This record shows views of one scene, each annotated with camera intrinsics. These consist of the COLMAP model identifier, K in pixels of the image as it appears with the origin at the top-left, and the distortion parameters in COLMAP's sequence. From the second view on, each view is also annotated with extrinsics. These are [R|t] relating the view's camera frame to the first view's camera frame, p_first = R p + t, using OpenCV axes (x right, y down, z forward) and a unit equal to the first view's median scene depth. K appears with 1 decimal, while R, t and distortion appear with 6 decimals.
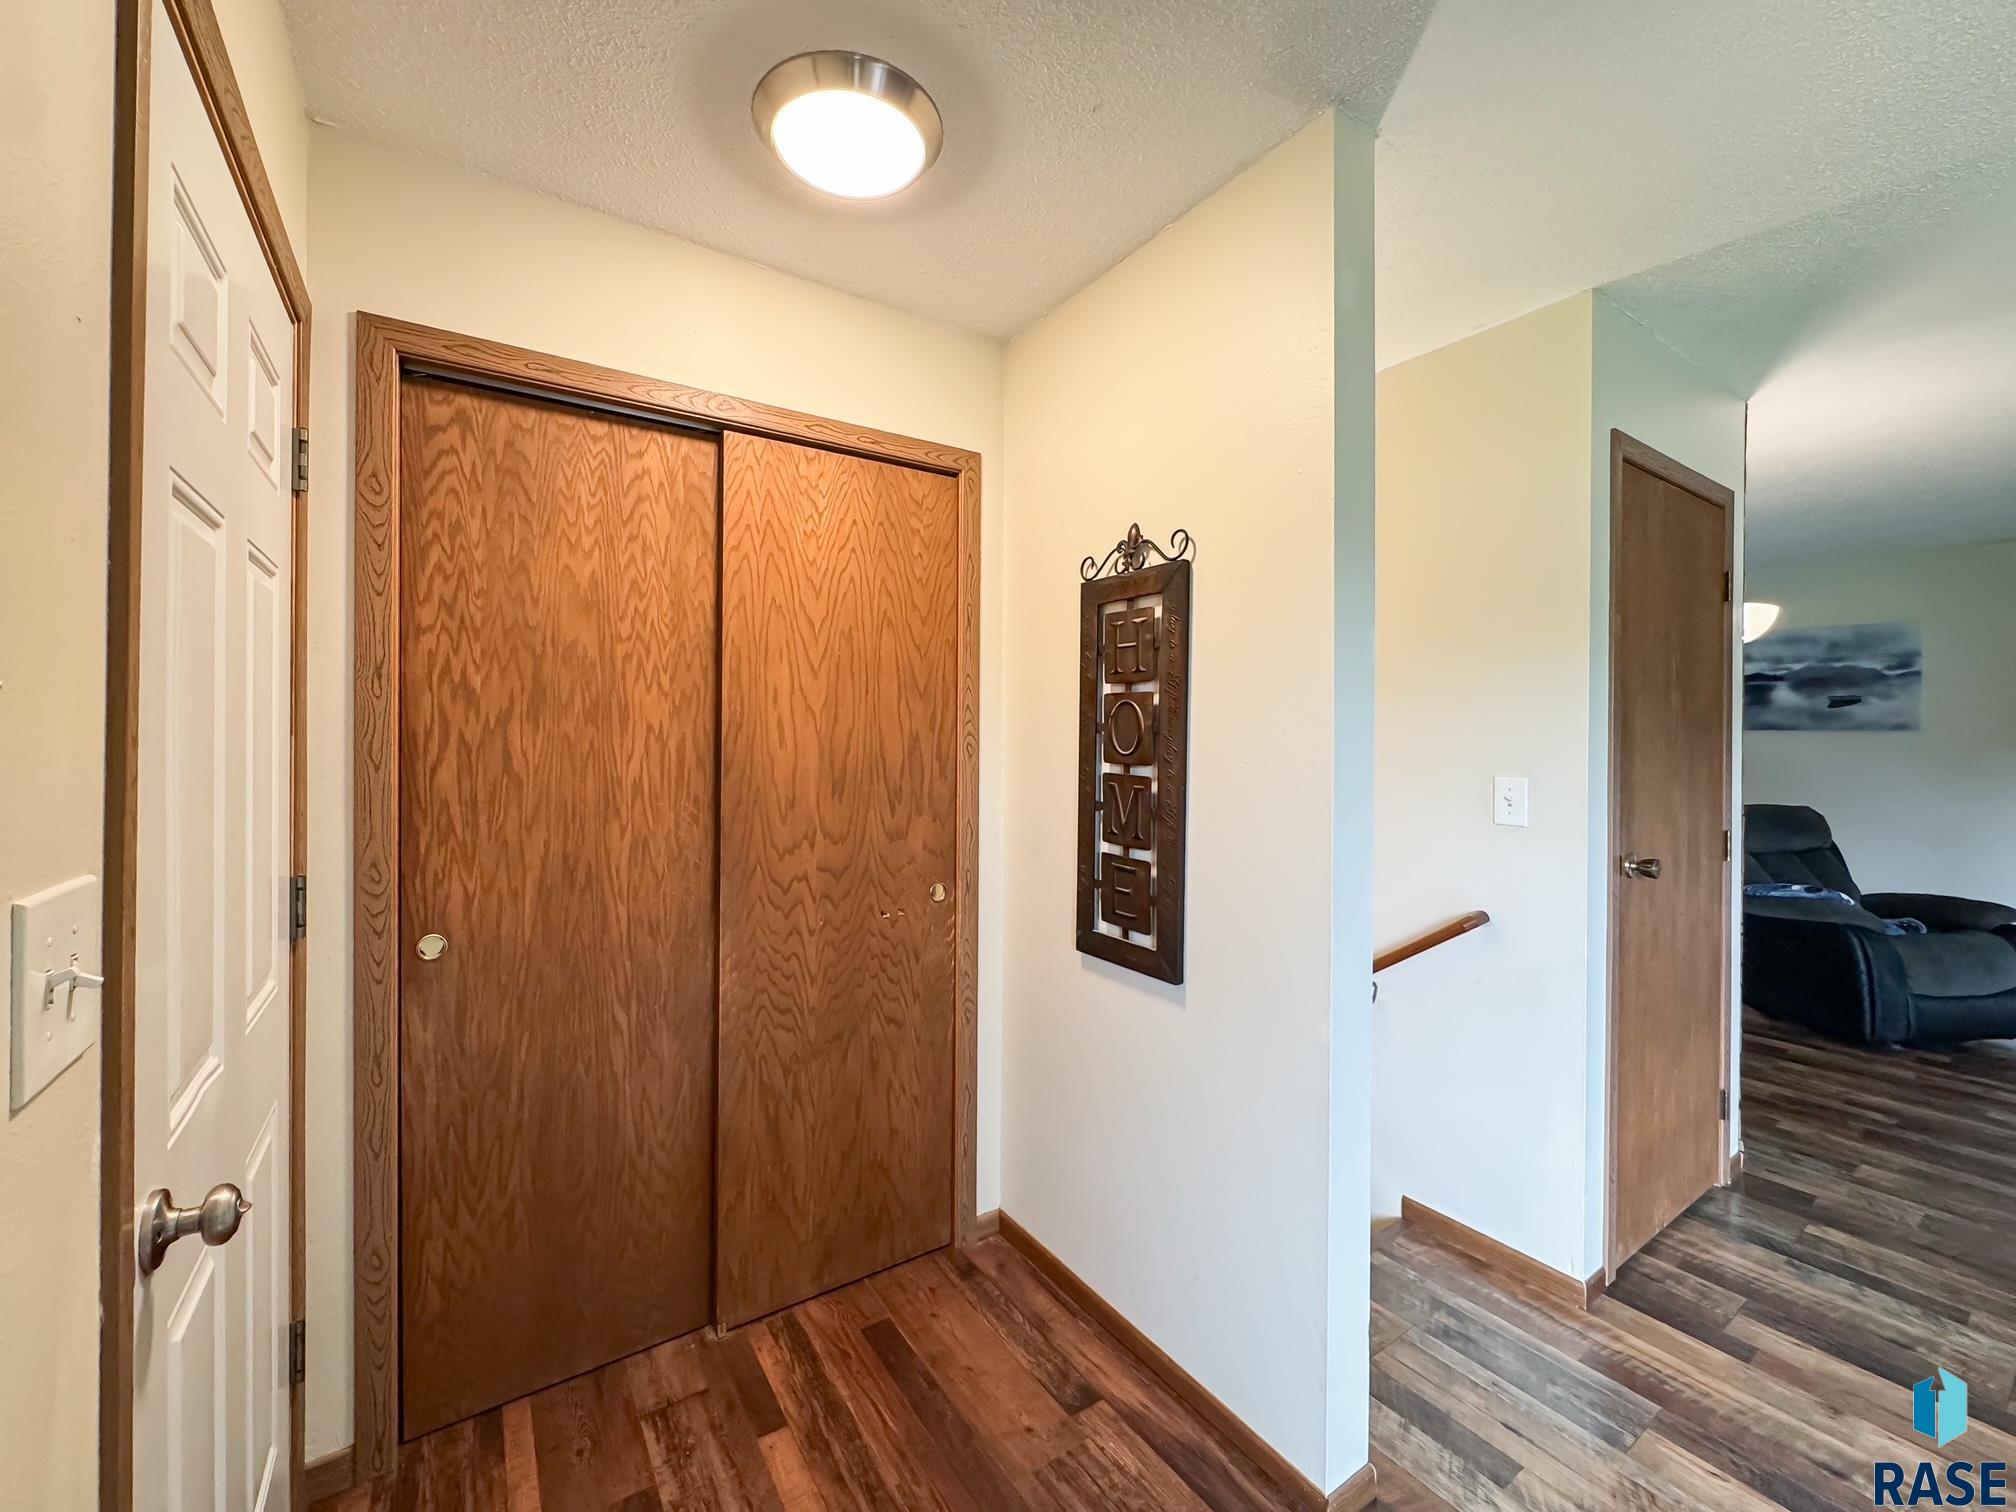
lens RADIAL K [[819.6, 0, 1000.7], [0, 819.6, 744.3], [0, 0, 1]] dist [-0.001528, -0.000442]
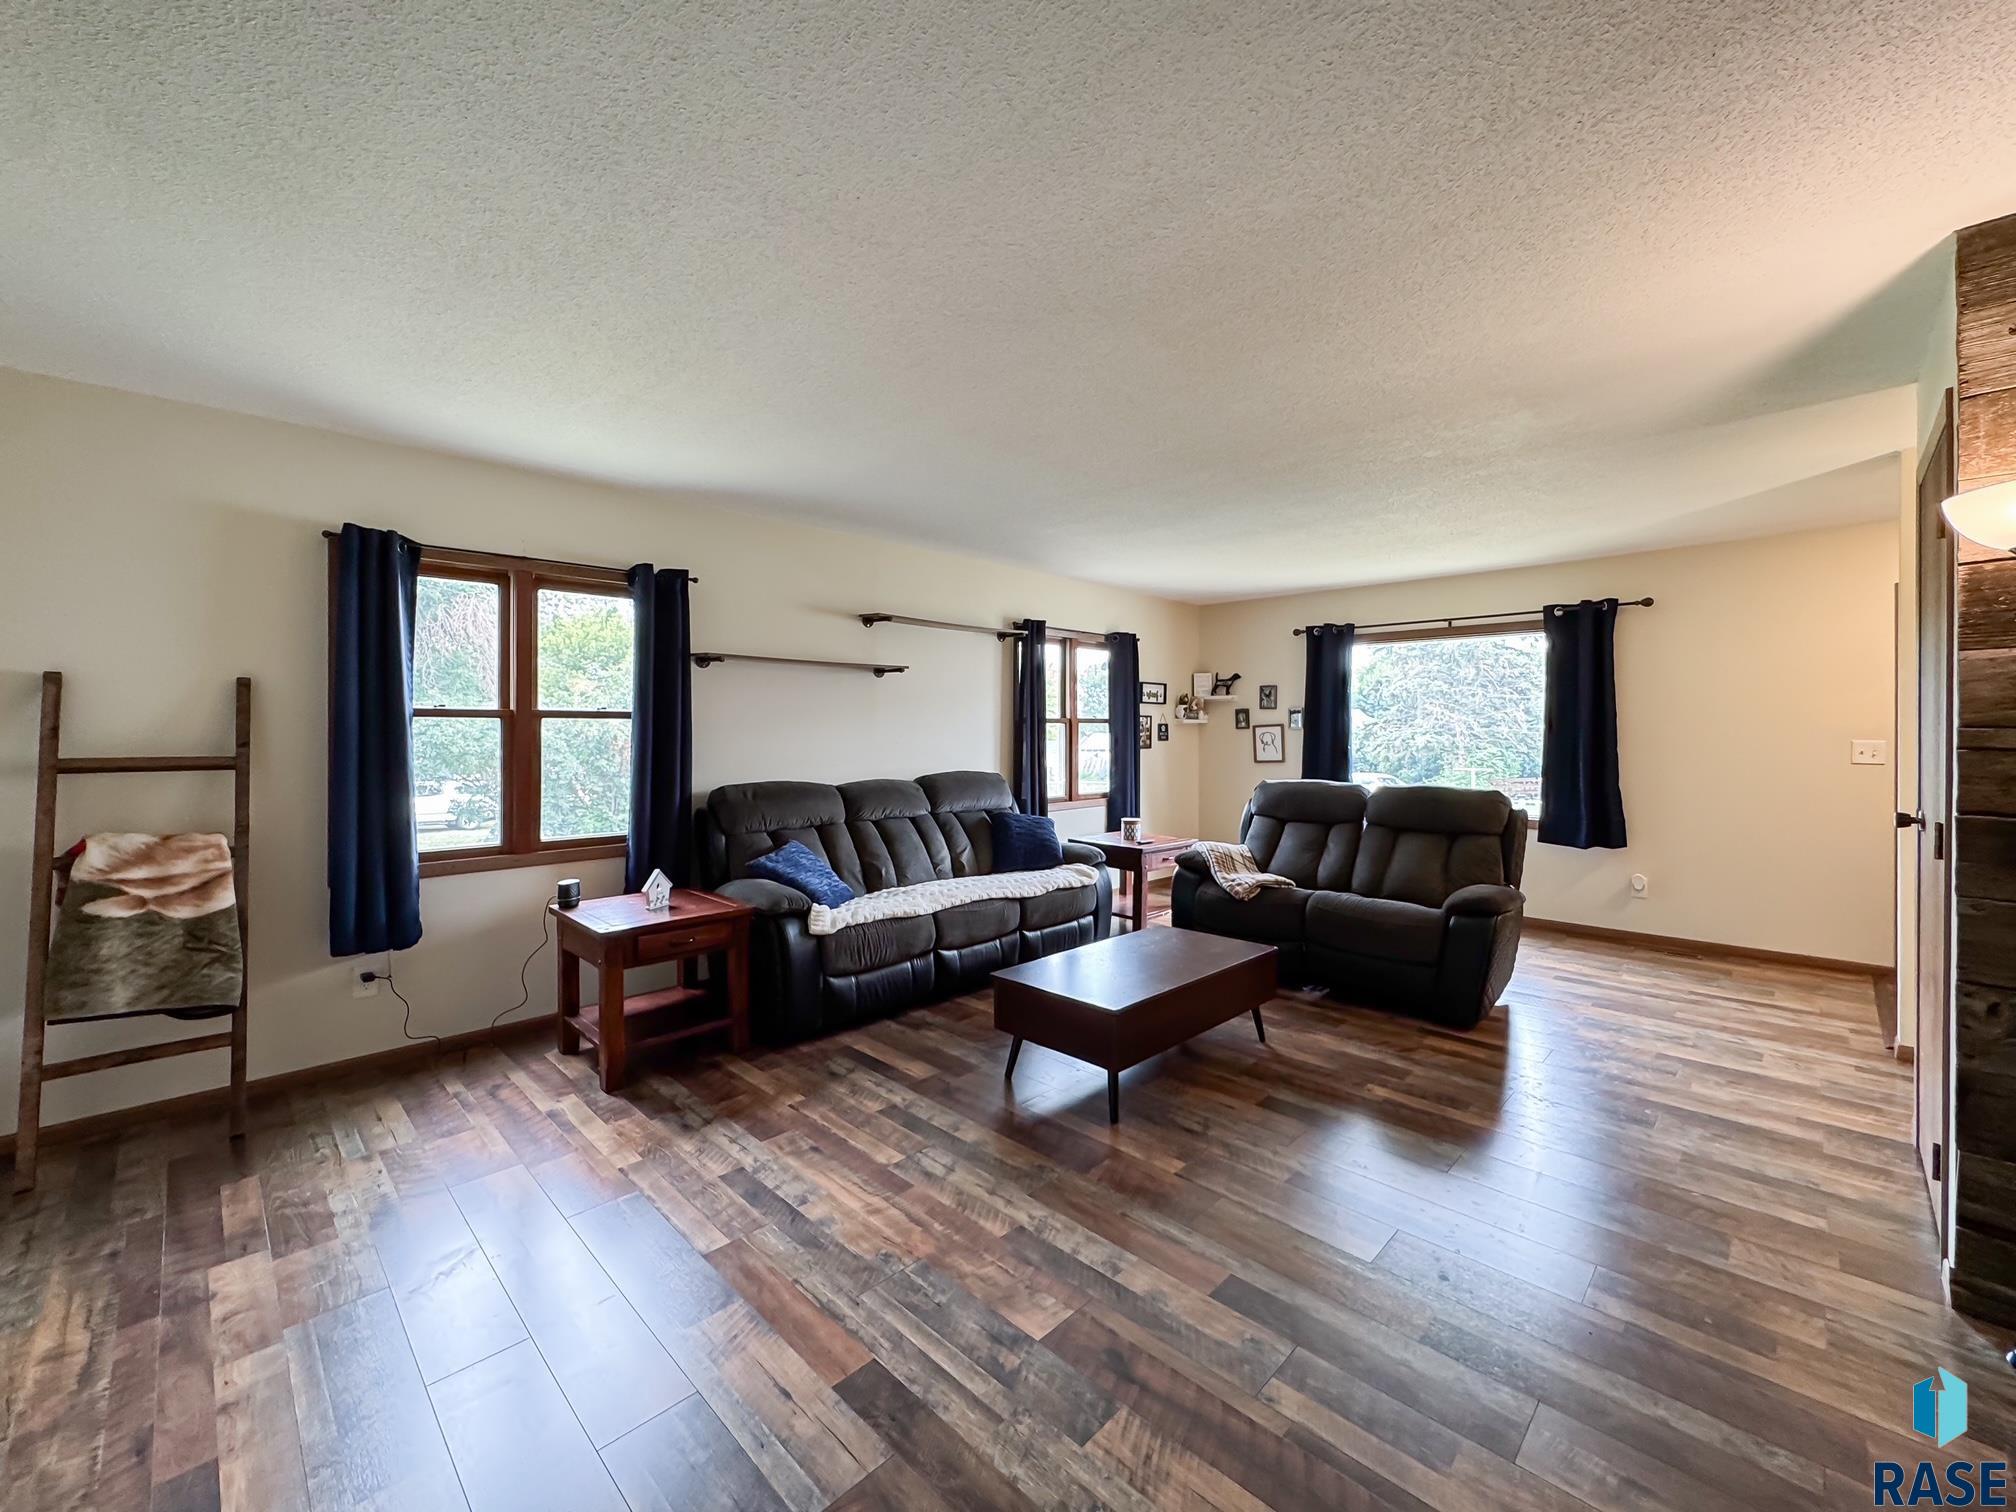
lens RADIAL K [[818.2, 0, 1015.6], [0, 818.2, 729.9], [0, 0, 1]] dist [-0.004667, -0.000029]
pose [[-0.980176, -0.007306, -0.197996, 2.249637], [-0.008953, 0.999932, 0.007426, 0.019551], [0.197928, 0.009052, -0.980175, 1.856883]]
